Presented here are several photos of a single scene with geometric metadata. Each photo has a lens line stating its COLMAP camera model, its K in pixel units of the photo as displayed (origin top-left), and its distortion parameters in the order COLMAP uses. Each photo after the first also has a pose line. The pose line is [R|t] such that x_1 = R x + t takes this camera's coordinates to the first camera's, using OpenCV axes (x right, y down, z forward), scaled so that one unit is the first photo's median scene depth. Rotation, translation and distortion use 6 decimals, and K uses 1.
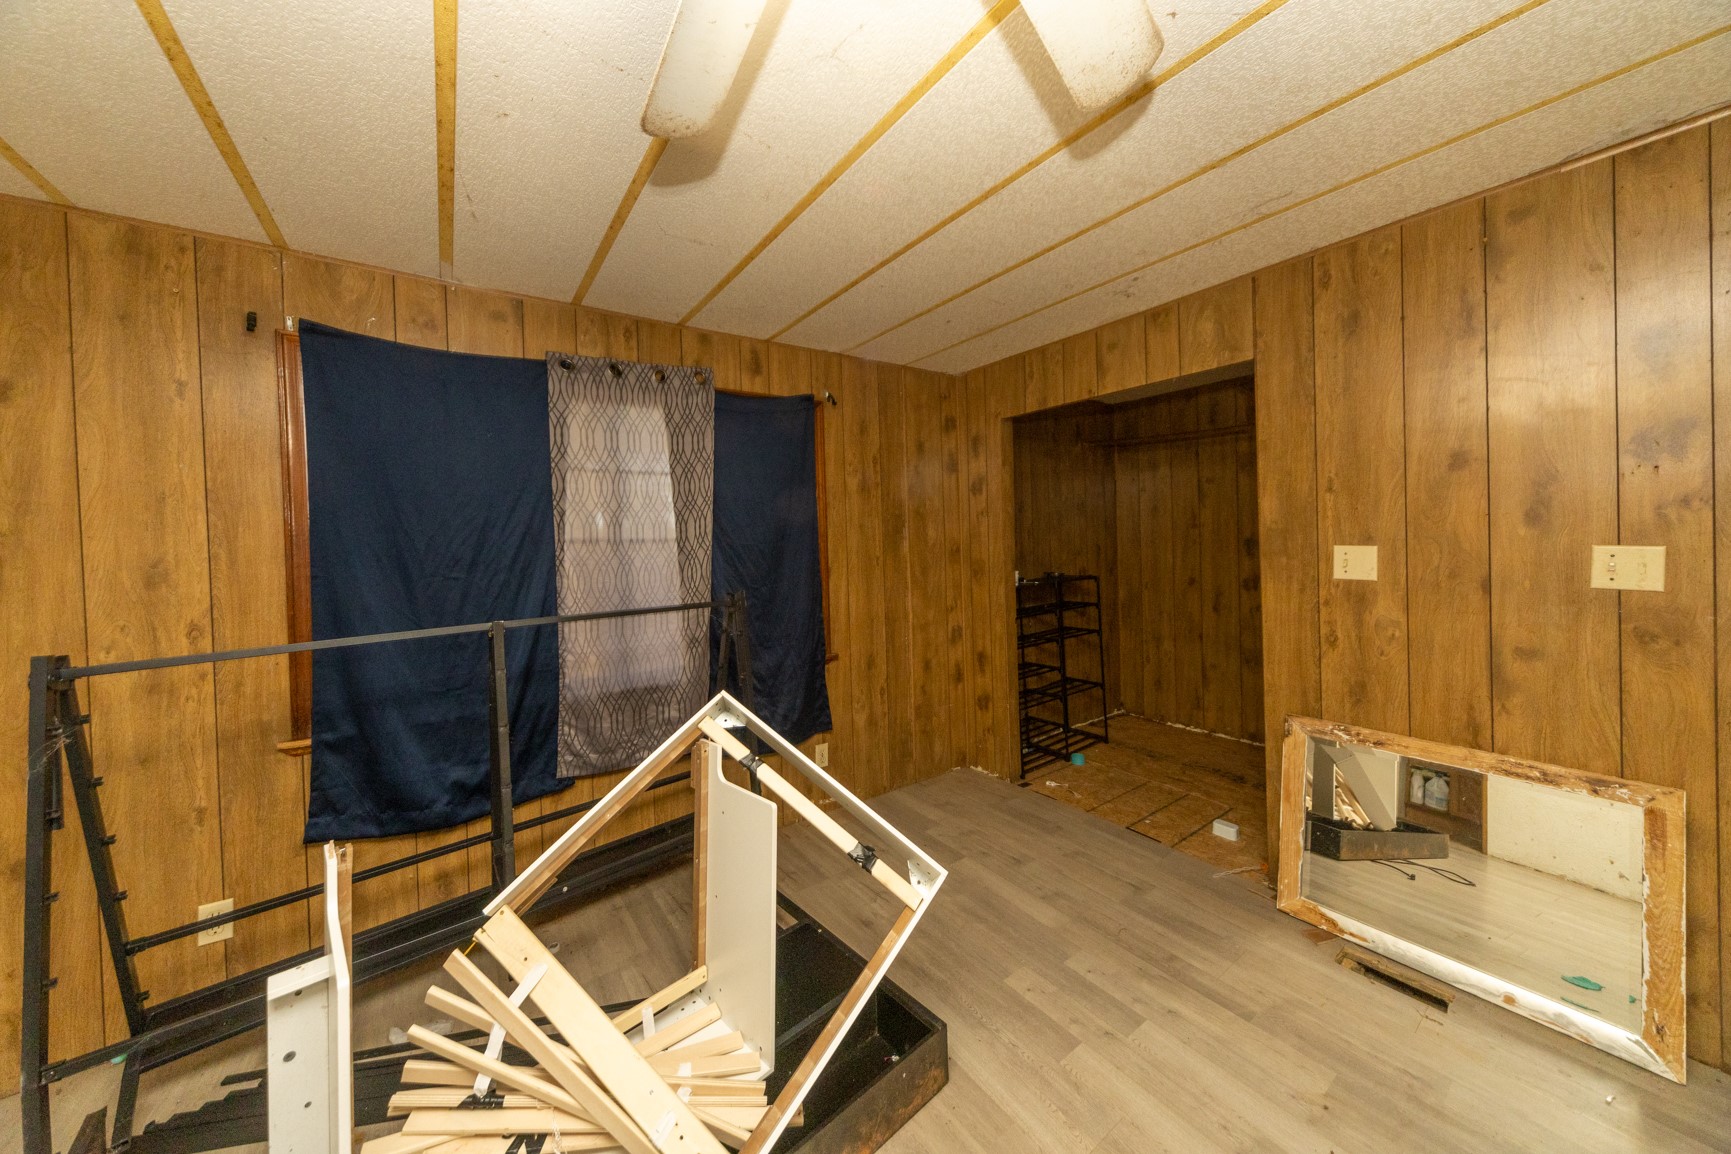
lens RADIAL K [[583.4, 0, 860.9], [0, 583.4, 569.0], [0, 0, 1]] dist [0.001229, -0.000315]
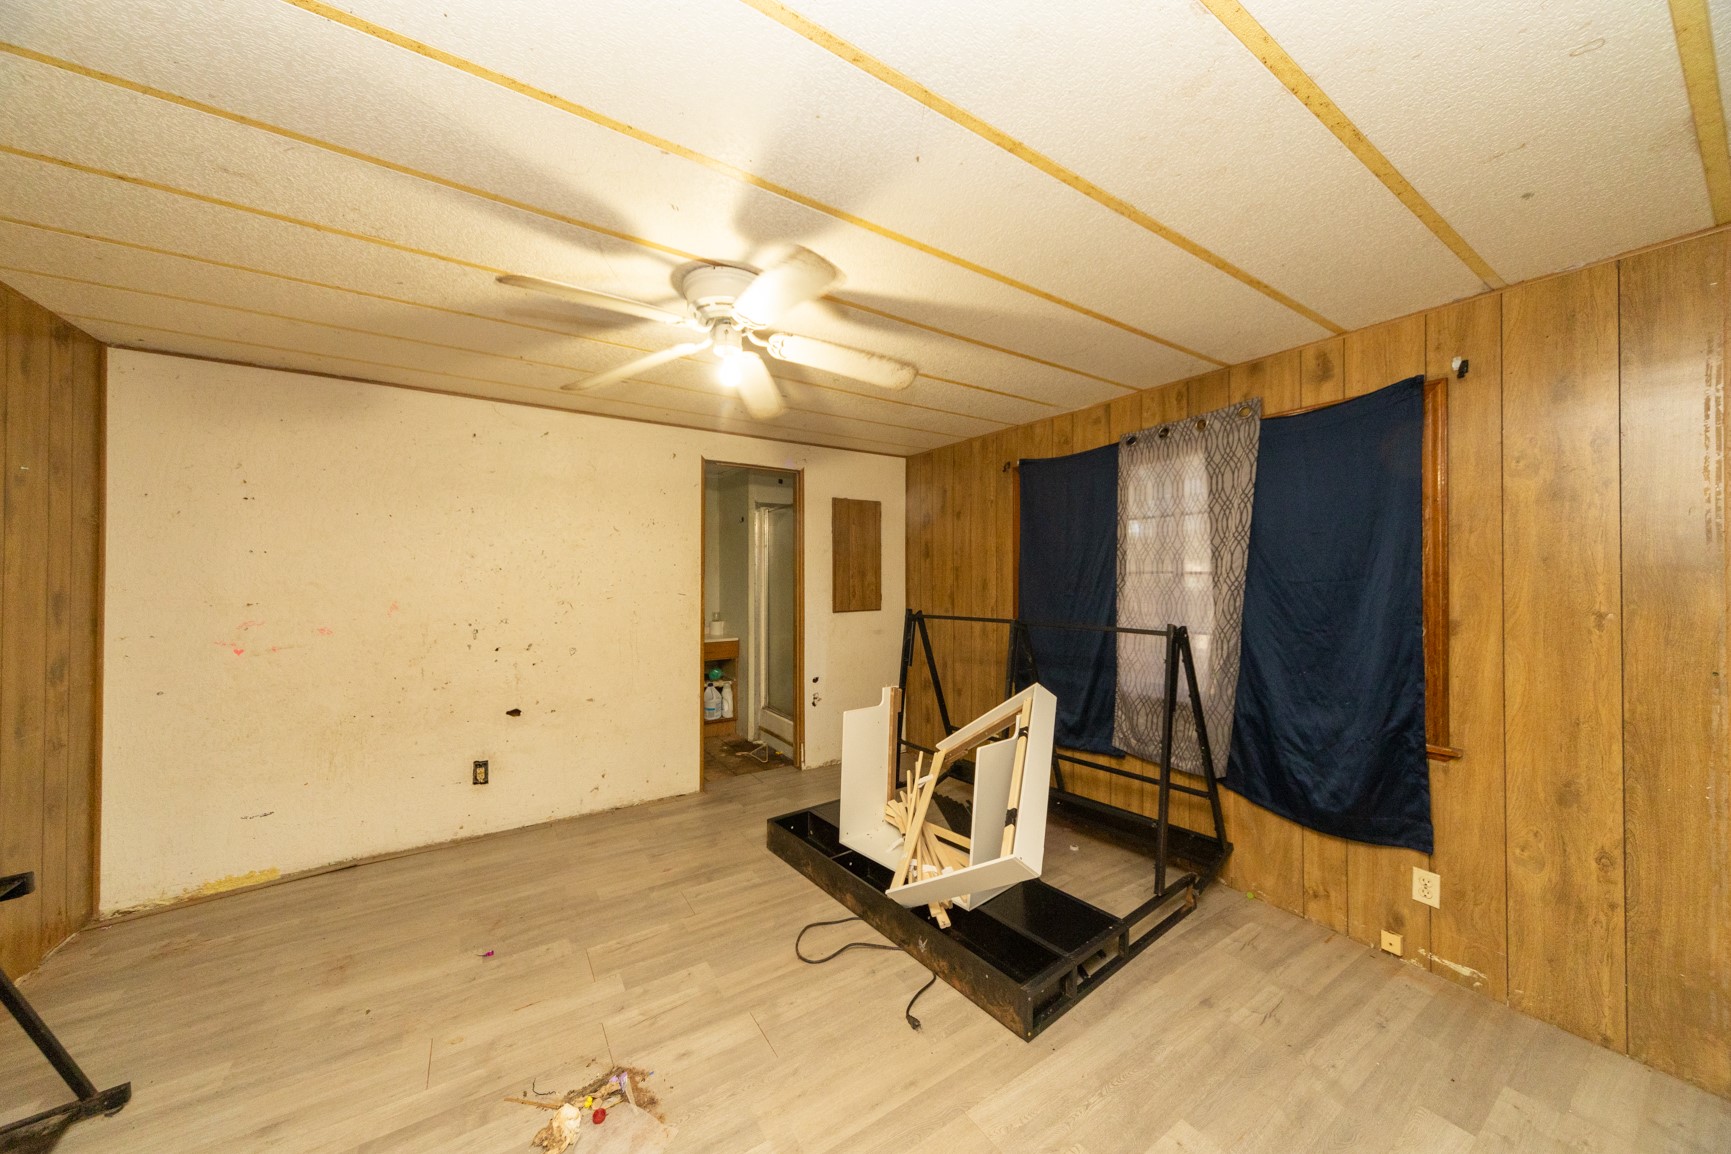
lens RADIAL K [[583.4, 0, 860.9], [0, 583.4, 569.0], [0, 0, 1]] dist [0.001229, -0.000315]
pose [[-0.041659, 0.023288, -0.998860, 0.771856], [-0.036536, 0.999024, 0.024816, -0.062216], [0.998464, 0.037528, -0.040767, 0.406611]]
